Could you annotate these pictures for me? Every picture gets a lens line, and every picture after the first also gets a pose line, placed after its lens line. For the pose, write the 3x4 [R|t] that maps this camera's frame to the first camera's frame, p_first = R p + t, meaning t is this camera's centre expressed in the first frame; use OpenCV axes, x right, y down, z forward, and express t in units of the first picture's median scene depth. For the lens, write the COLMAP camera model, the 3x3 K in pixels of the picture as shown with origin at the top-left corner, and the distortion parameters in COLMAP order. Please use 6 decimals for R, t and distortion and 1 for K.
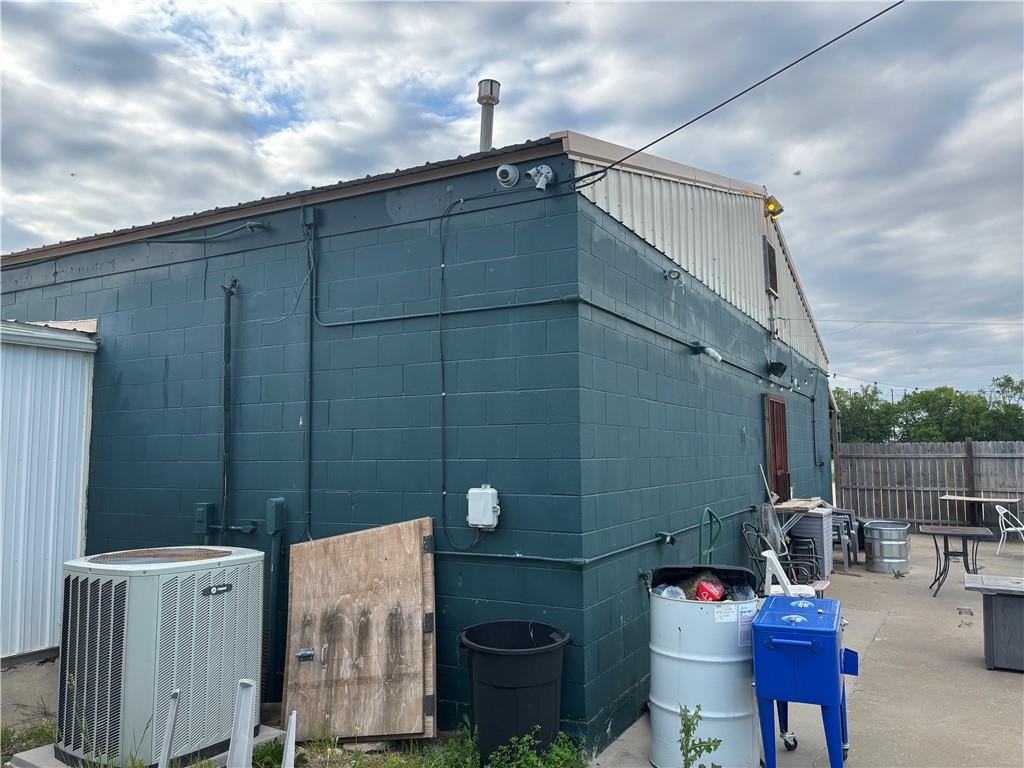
lens RADIAL K [[771.0, 0, 514.4], [0, 771.0, 386.3], [0, 0, 1]] dist [0.042562, -0.024589]
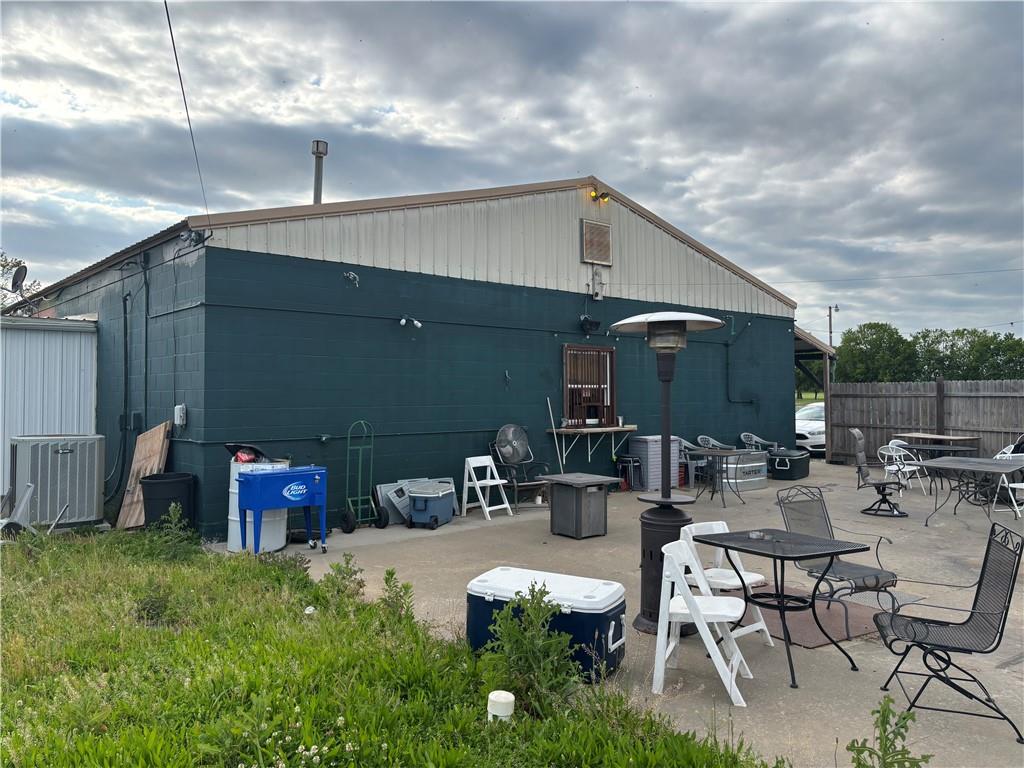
lens RADIAL K [[771.0, 0, 507.4], [0, 771.0, 381.8], [0, 0, 1]] dist [0.042562, -0.024589]
pose [[0.935176, -0.003402, -0.354166, 0.421650], [0.027195, 0.997692, 0.062225, -0.006258], [0.353136, -0.067823, 0.933110, -0.147937]]
